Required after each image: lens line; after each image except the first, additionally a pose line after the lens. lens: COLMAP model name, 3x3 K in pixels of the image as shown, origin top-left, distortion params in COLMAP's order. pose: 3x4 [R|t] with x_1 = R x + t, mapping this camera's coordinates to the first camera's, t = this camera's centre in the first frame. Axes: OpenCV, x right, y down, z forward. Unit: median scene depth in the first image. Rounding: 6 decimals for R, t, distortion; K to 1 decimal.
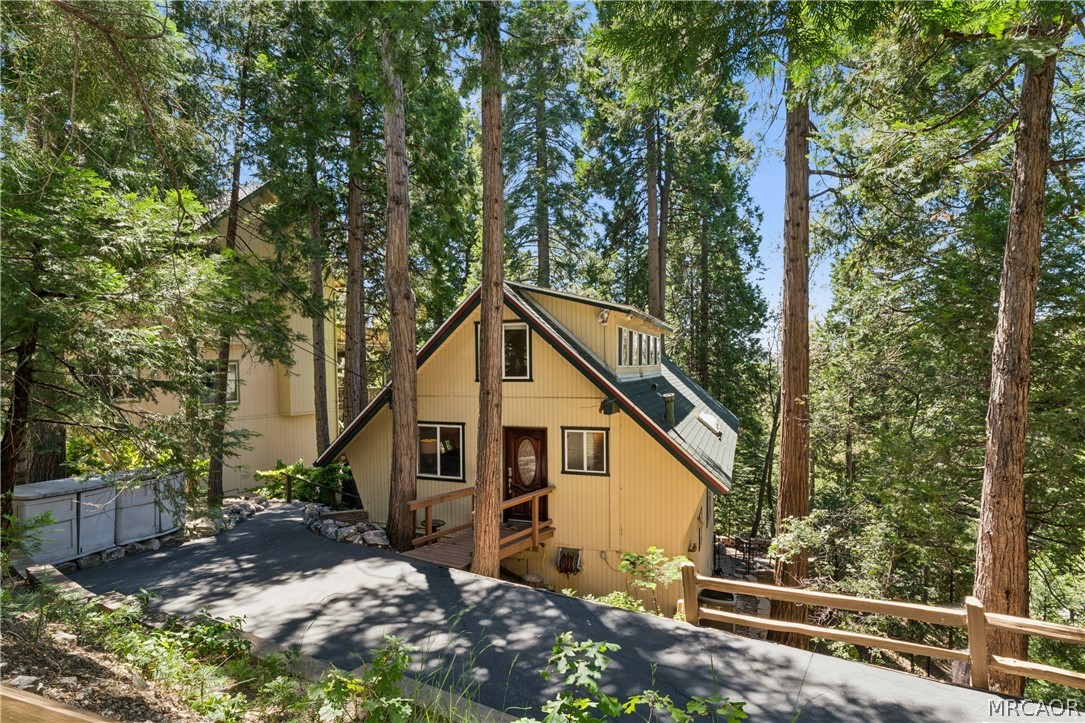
lens RADIAL K [[543.7, 0, 542.6], [0, 543.7, 379.5], [0, 0, 1]] dist [-0.000732, 0.000775]
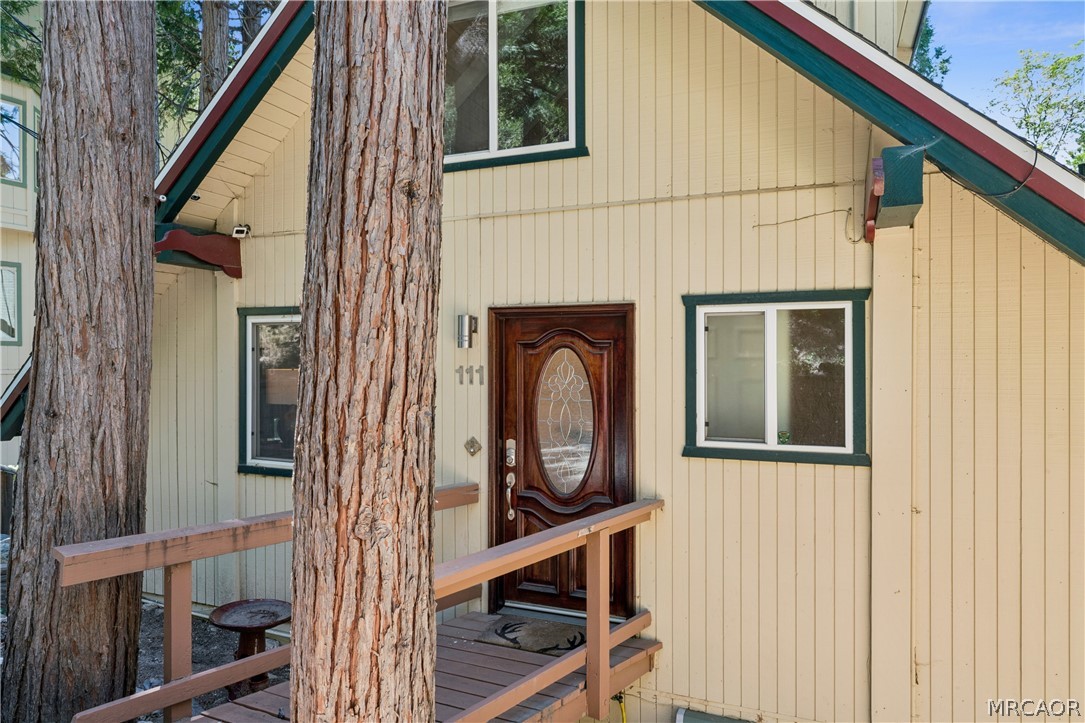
lens RADIAL K [[720.9, 0, 524.0], [0, 720.9, 355.1], [0, 0, 1]] dist [-0.005217, -0.000817]
pose [[0.997934, 0.005481, -0.064012, -0.026998], [-0.006948, 0.999718, -0.022715, 0.127322], [0.063870, 0.023113, 0.997691, 0.601640]]
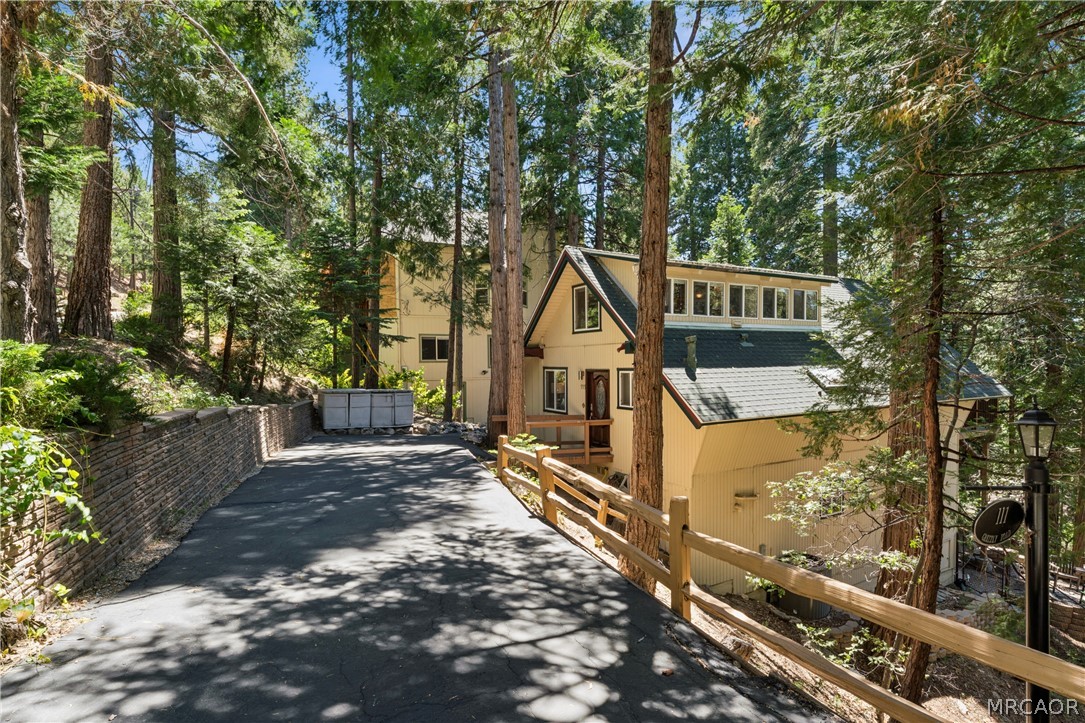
lens RADIAL K [[523.3, 0, 542.5], [0, 523.3, 361.5], [0, 0, 1]] dist [0.000466, 0.000008]
pose [[0.768686, -0.000317, -0.639626, 0.626772], [-0.015812, 0.999685, -0.019498, 0.096339], [0.639431, 0.025102, 0.768439, 0.031243]]
